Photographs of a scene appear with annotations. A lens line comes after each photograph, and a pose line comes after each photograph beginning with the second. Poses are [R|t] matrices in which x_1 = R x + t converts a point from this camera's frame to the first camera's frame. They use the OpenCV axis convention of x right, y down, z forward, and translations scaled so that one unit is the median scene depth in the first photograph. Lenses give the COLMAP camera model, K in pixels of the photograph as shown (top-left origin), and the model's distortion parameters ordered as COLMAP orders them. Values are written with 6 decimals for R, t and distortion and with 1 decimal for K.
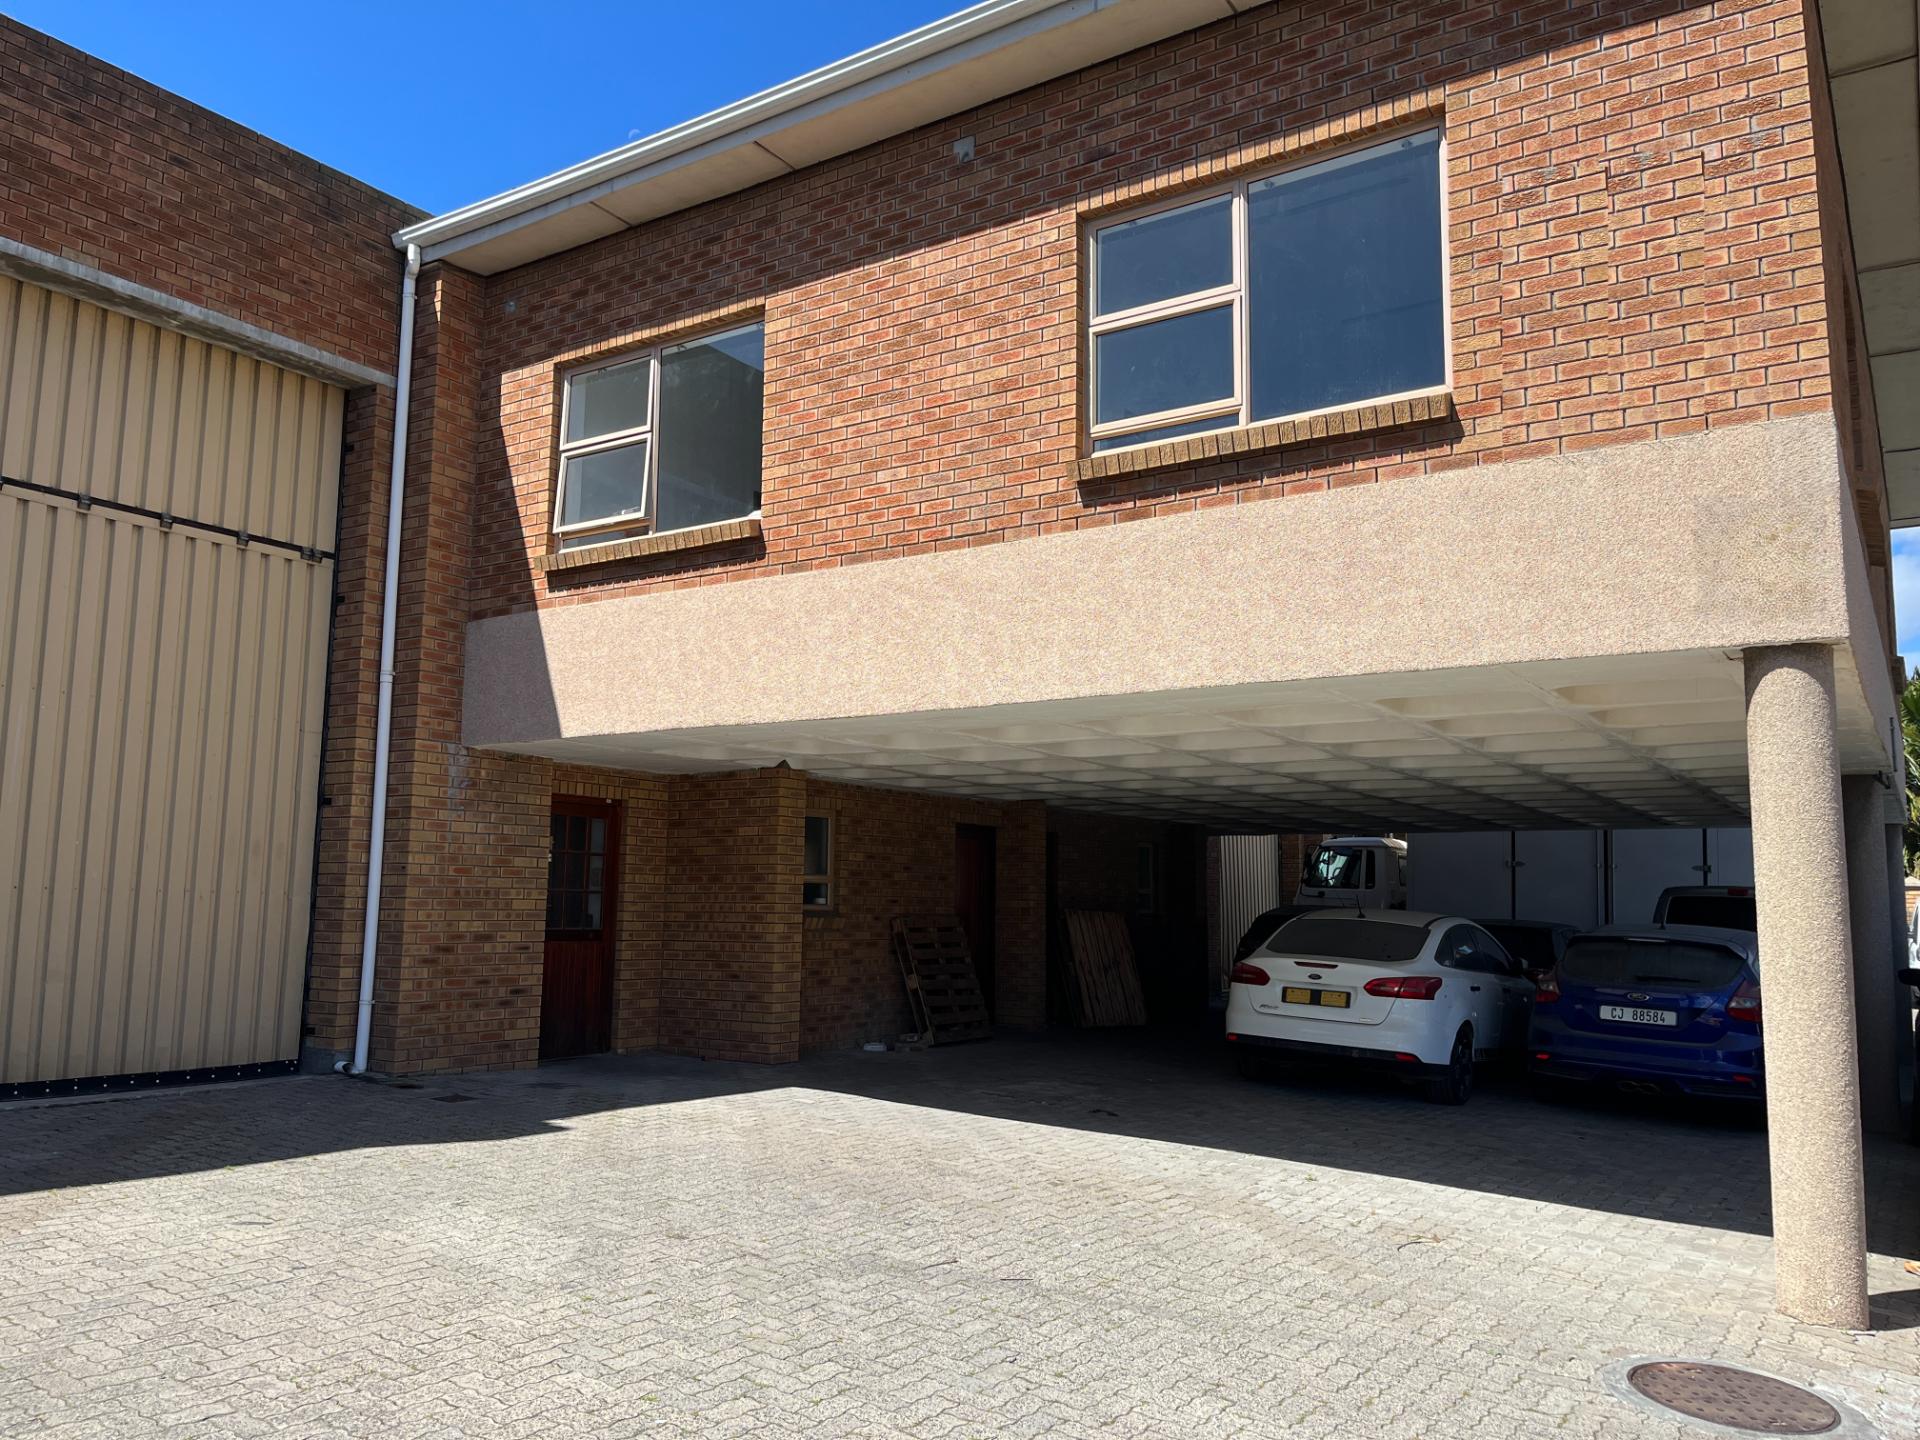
lens RADIAL K [[1454.5, 0, 941.5], [0, 1454.5, 727.3], [0, 0, 1]] dist [0.066340, -0.085915]
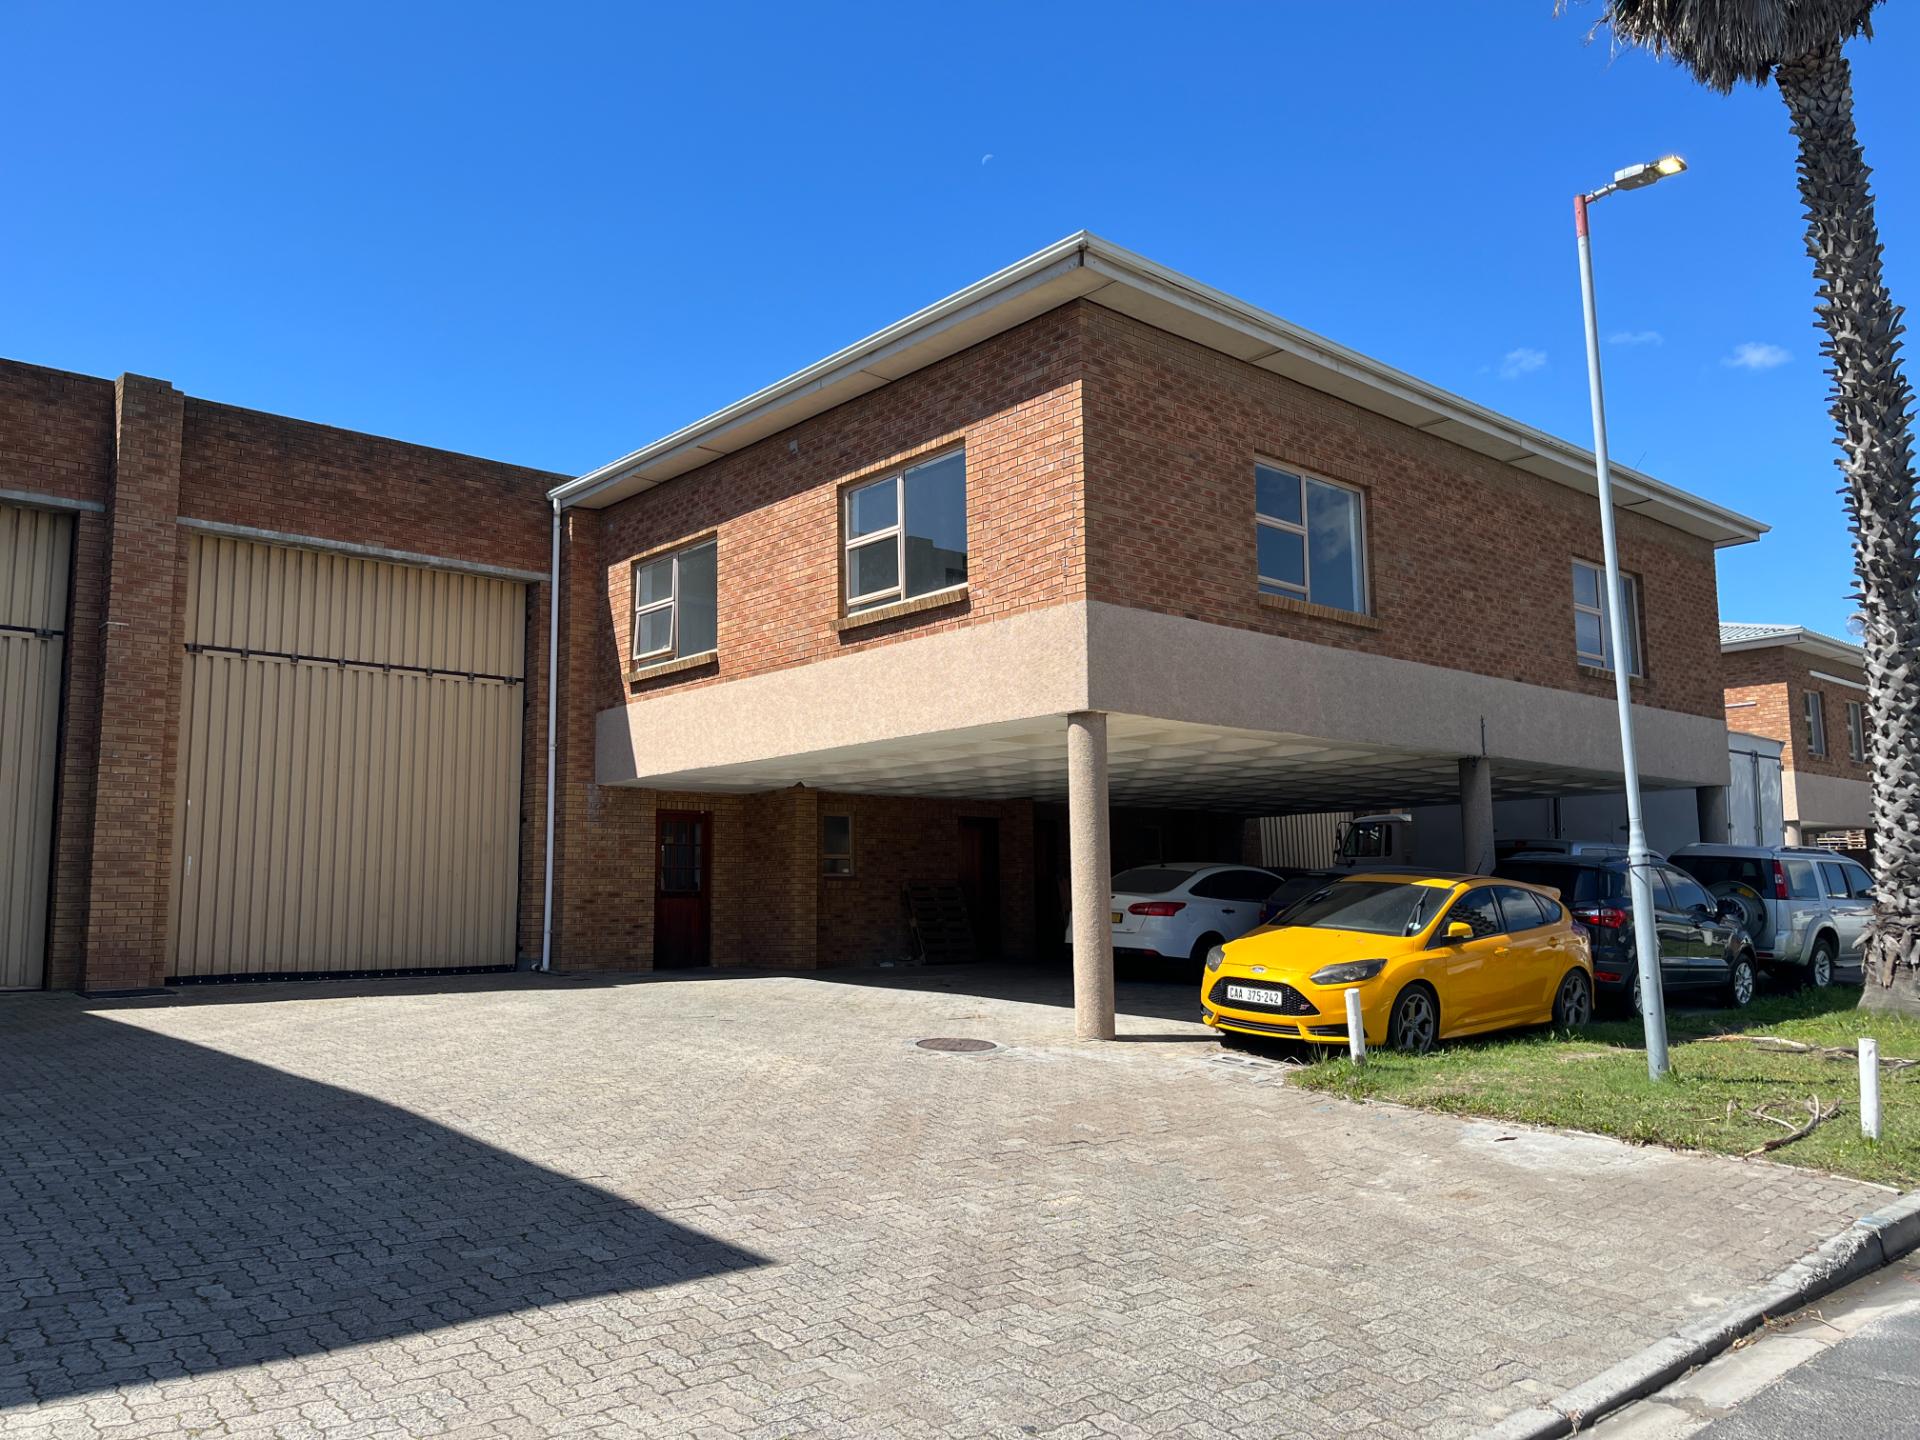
lens RADIAL K [[1443.9, 0, 975.3], [0, 1443.9, 720.6], [0, 0, 1]] dist [0.043628, -0.009676]
pose [[0.970783, -0.058296, -0.232769, 0.544397], [0.057044, 0.998298, -0.012113, -0.017349], [0.233079, -0.001518, 0.972457, -0.598400]]
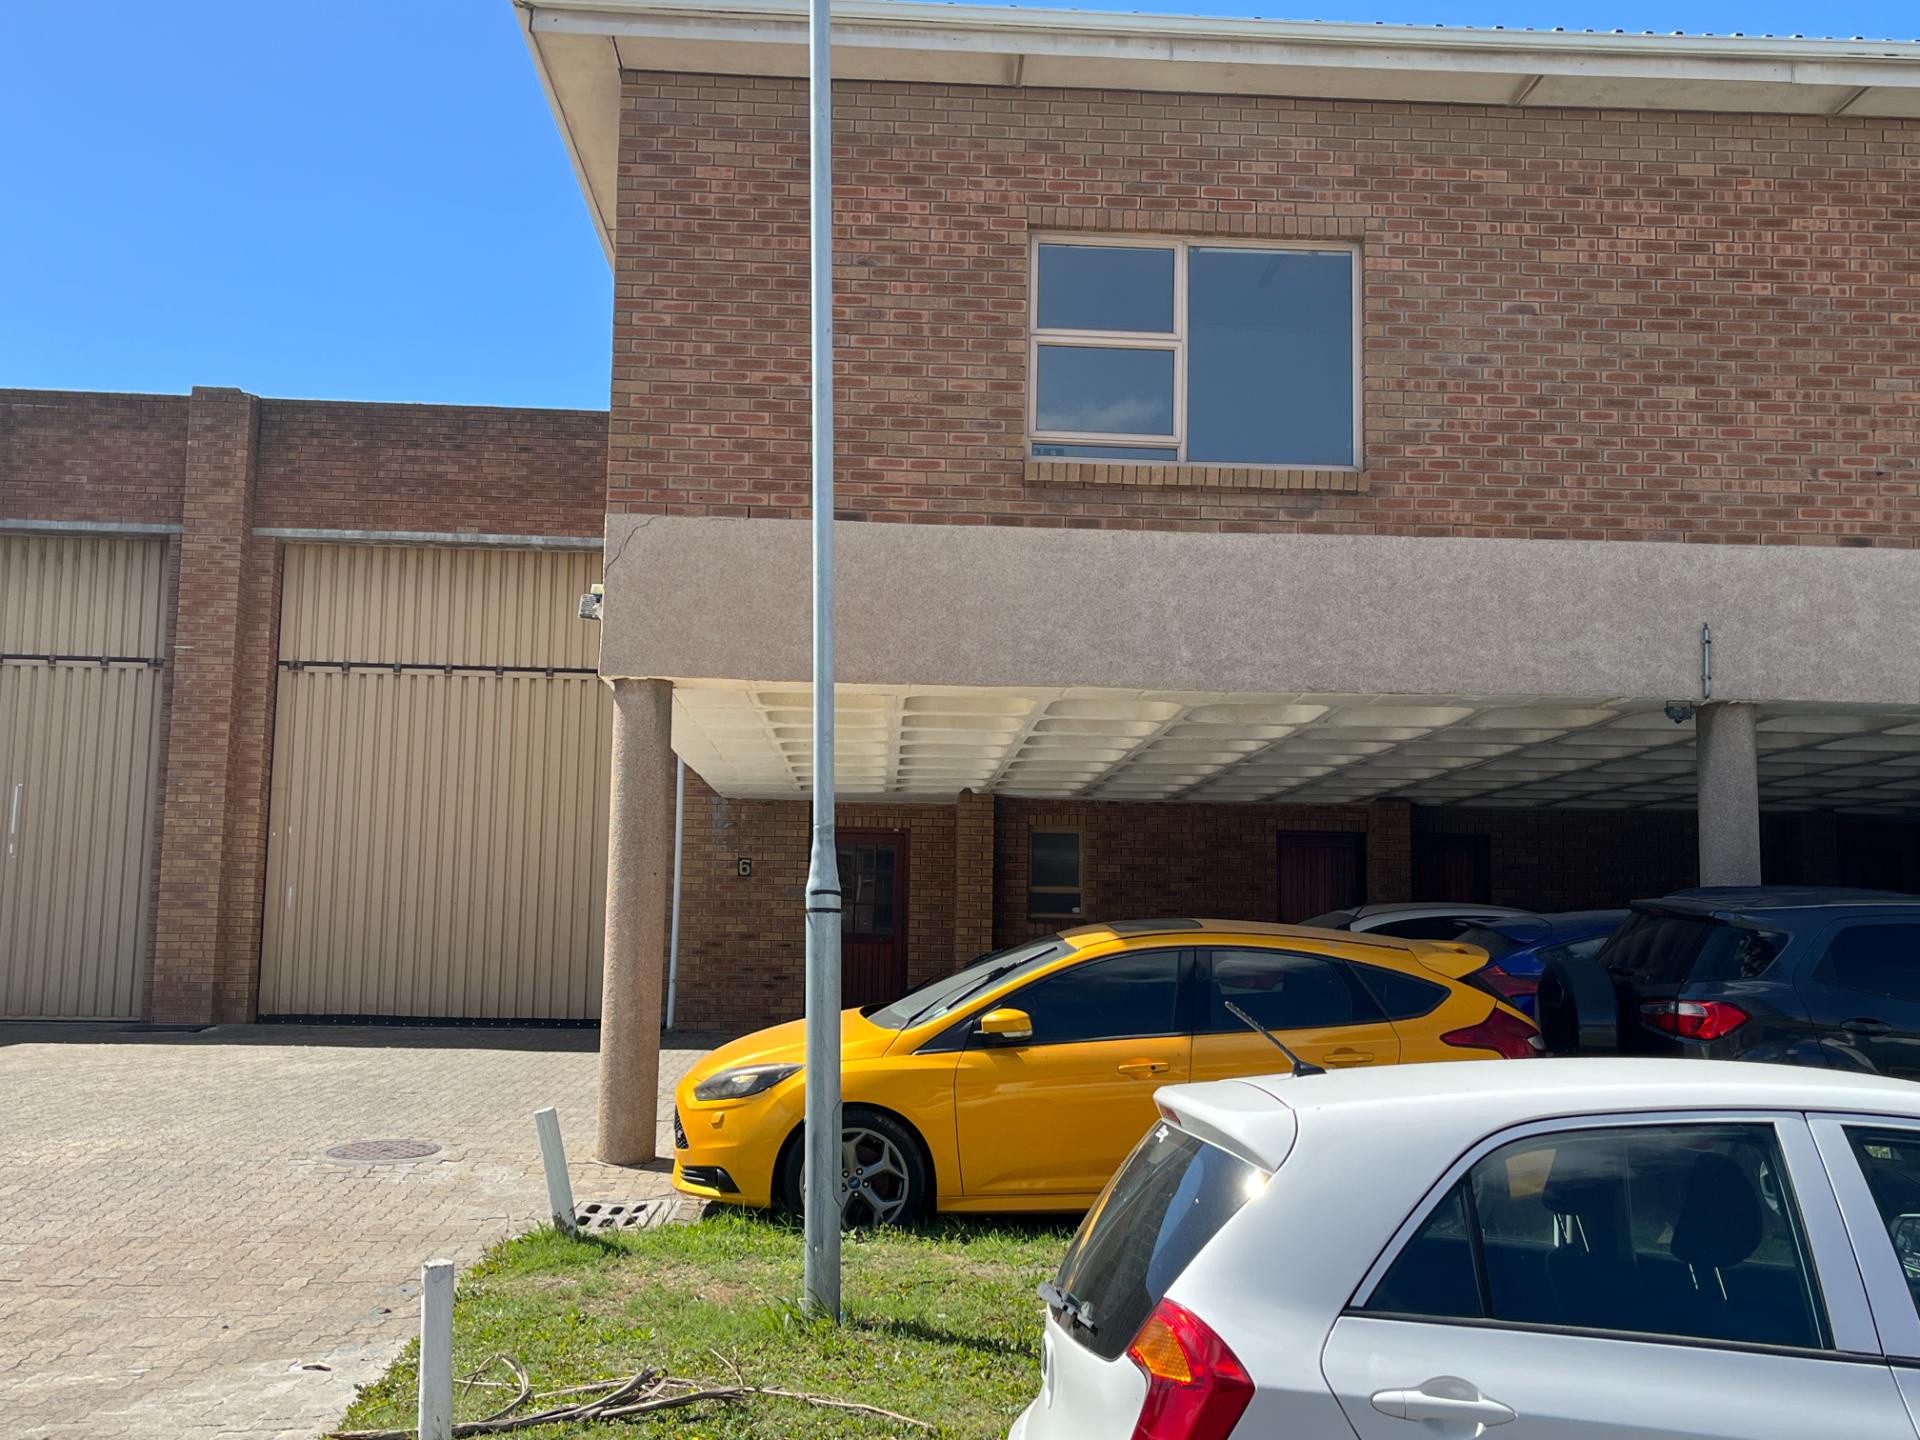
lens RADIAL K [[1921.2, 0, 966.1], [0, 1921.2, 728.0], [0, 0, 1]] dist [0.056061, 0.000000]
pose [[0.611869, -0.098951, -0.784745, 1.318165], [0.093492, 0.994236, -0.052470, 0.067813], [0.785415, -0.041262, 0.617593, 0.067604]]
